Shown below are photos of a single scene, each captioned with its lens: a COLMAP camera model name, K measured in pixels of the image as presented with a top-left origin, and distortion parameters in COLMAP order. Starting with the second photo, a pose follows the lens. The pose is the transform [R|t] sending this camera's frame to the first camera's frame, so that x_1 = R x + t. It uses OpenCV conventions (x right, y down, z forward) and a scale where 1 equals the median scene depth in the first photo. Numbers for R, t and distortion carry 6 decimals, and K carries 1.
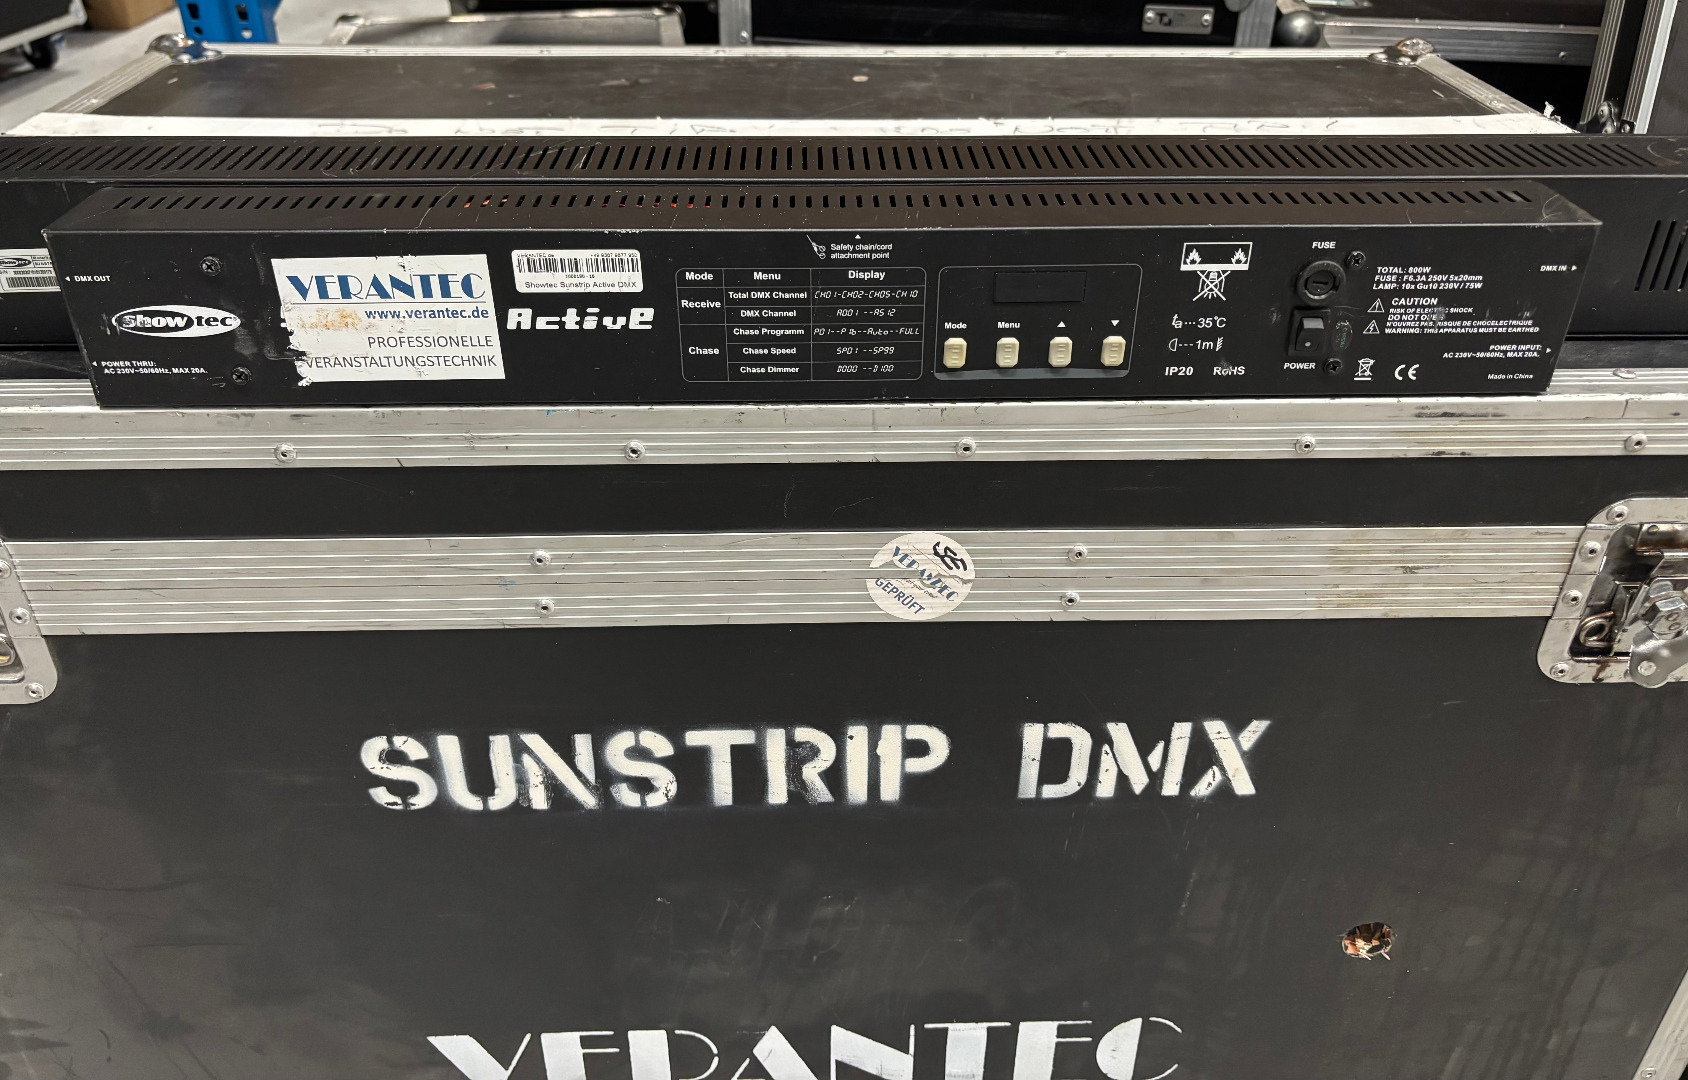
lens RADIAL K [[1466.9, 0, 856.8], [0, 1466.9, 543.9], [0, 0, 1]] dist [-0.012402, 0.035790]
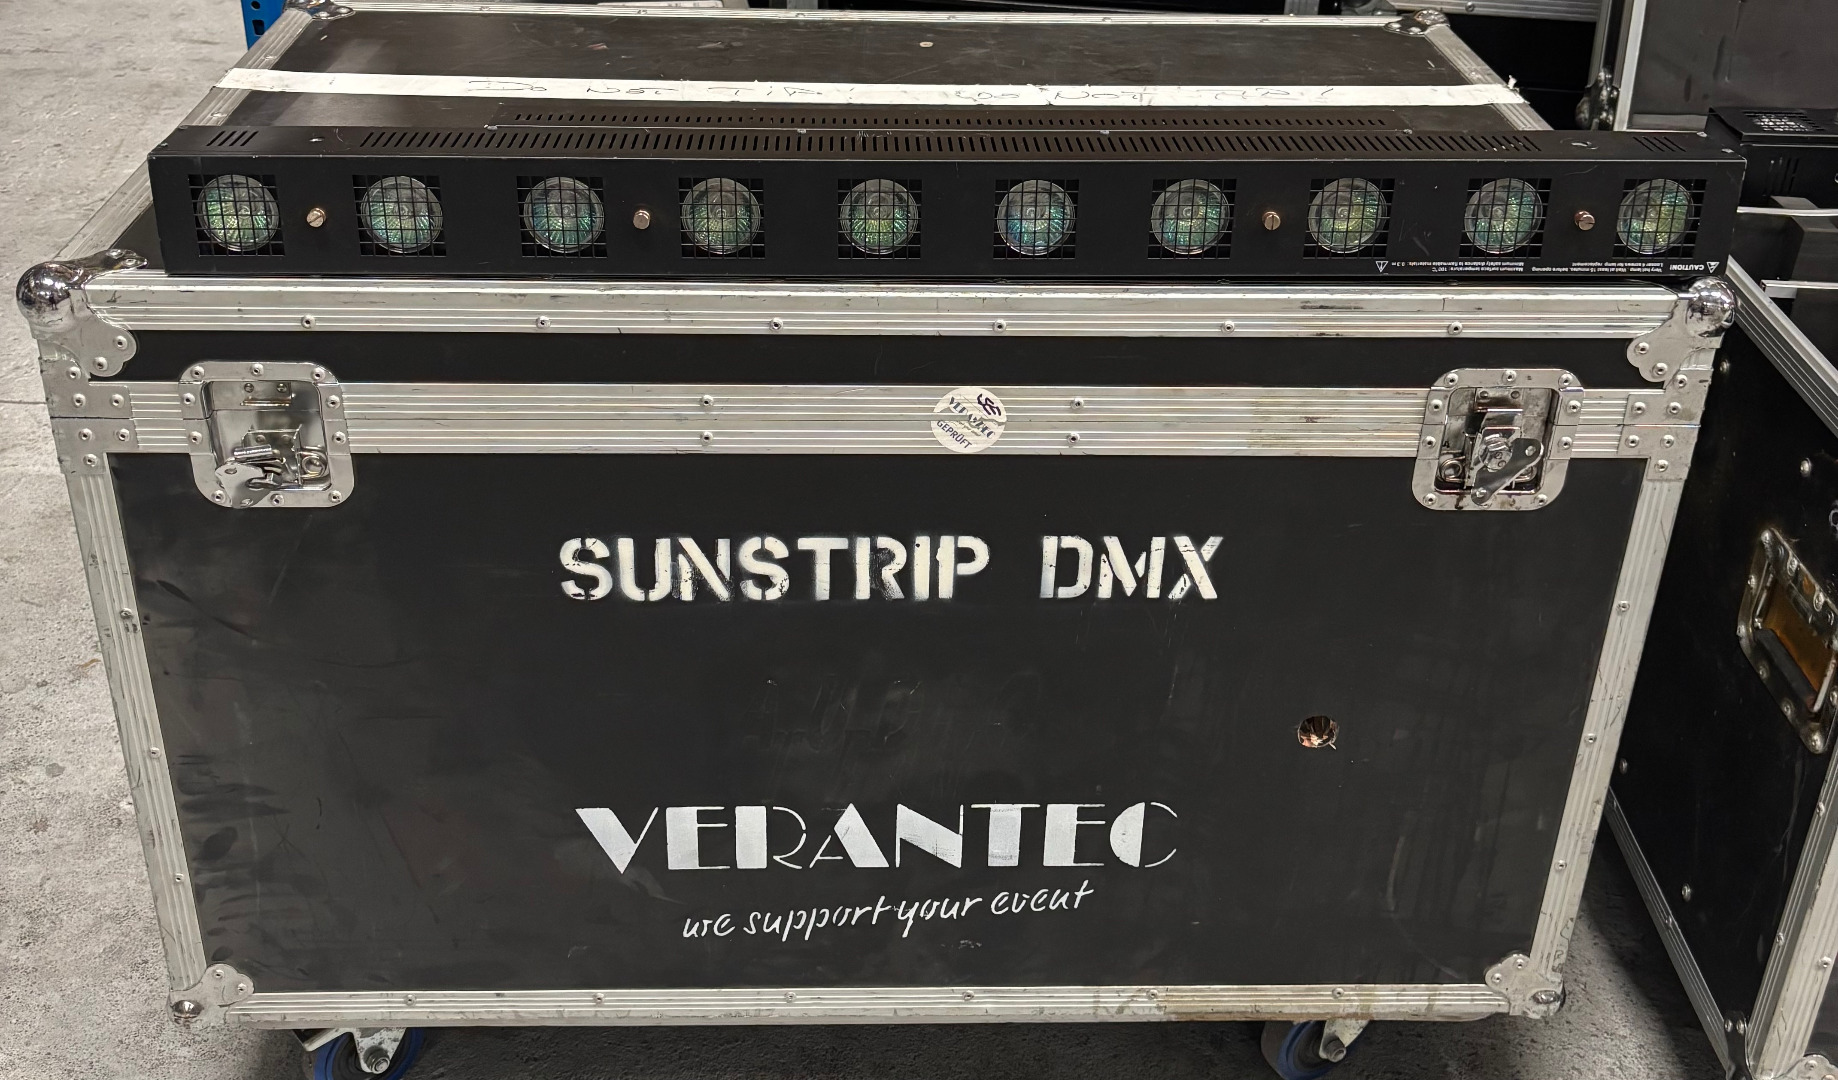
lens RADIAL K [[2213.5, 0, 926.3], [0, 2213.5, 535.0], [0, 0, 1]] dist [0.061629, 0.000000]
pose [[0.999860, 0.011390, 0.012228, -0.020706], [-0.010793, 0.998799, -0.047794, 0.213800], [-0.012758, 0.047655, 0.998782, -1.035939]]
